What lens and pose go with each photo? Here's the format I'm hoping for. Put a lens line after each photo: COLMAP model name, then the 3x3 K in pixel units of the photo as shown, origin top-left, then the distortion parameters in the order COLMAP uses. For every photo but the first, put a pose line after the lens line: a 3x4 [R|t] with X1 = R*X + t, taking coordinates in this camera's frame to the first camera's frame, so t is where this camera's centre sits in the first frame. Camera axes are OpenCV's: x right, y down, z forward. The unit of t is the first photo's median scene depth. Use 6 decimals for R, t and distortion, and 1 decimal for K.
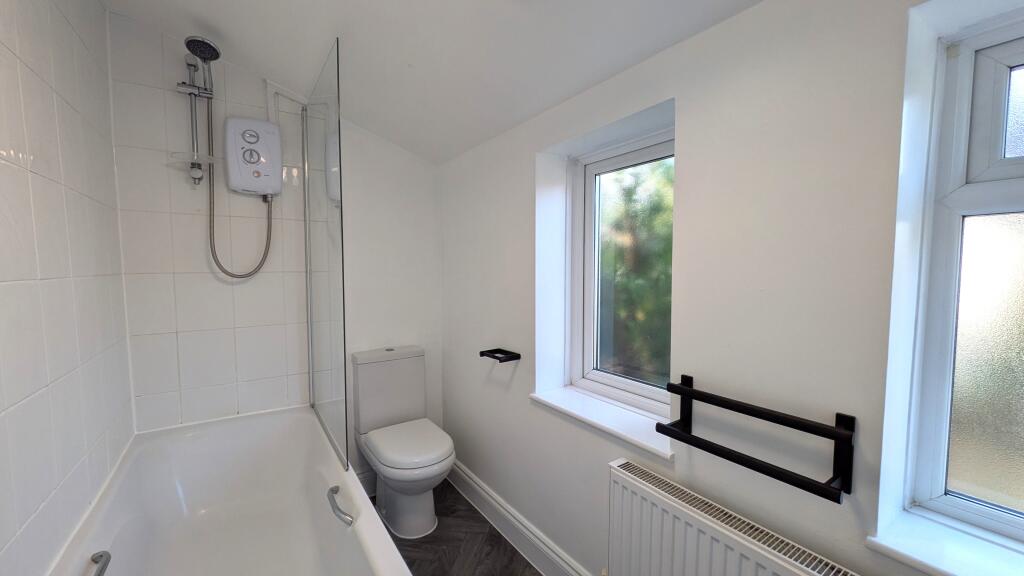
lens RADIAL K [[398.9, 0, 513.8], [0, 398.9, 290.4], [0, 0, 1]] dist [-0.001290, 0.000082]
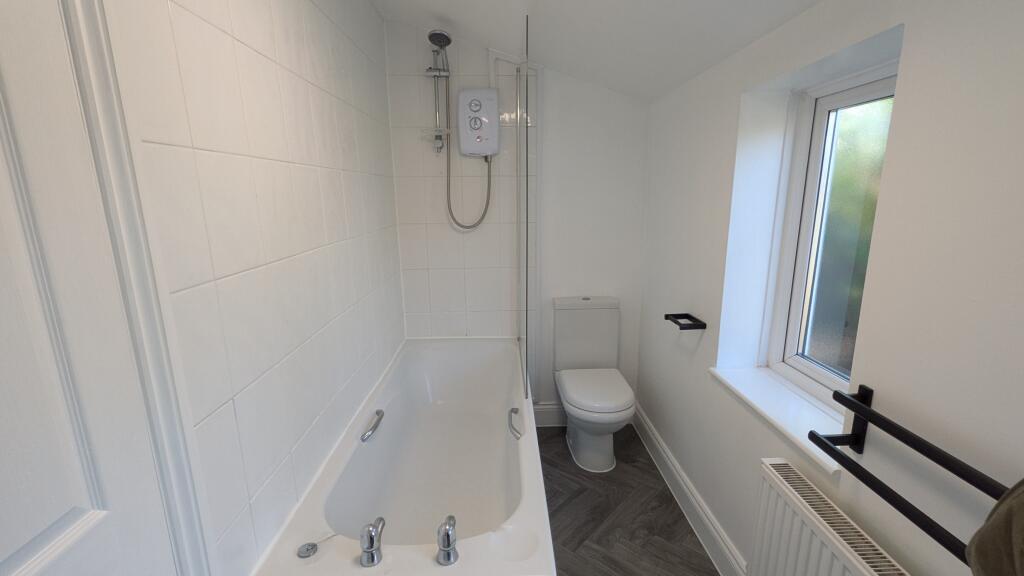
lens RADIAL K [[443.1, 0, 512.7], [0, 443.1, 292.1], [0, 0, 1]] dist [0.002797, 0.000121]
pose [[0.840504, 0.110751, -0.530365, 0.174787], [-0.025499, 0.985886, 0.165463, -0.068761], [0.541205, -0.125549, 0.831465, -0.079323]]
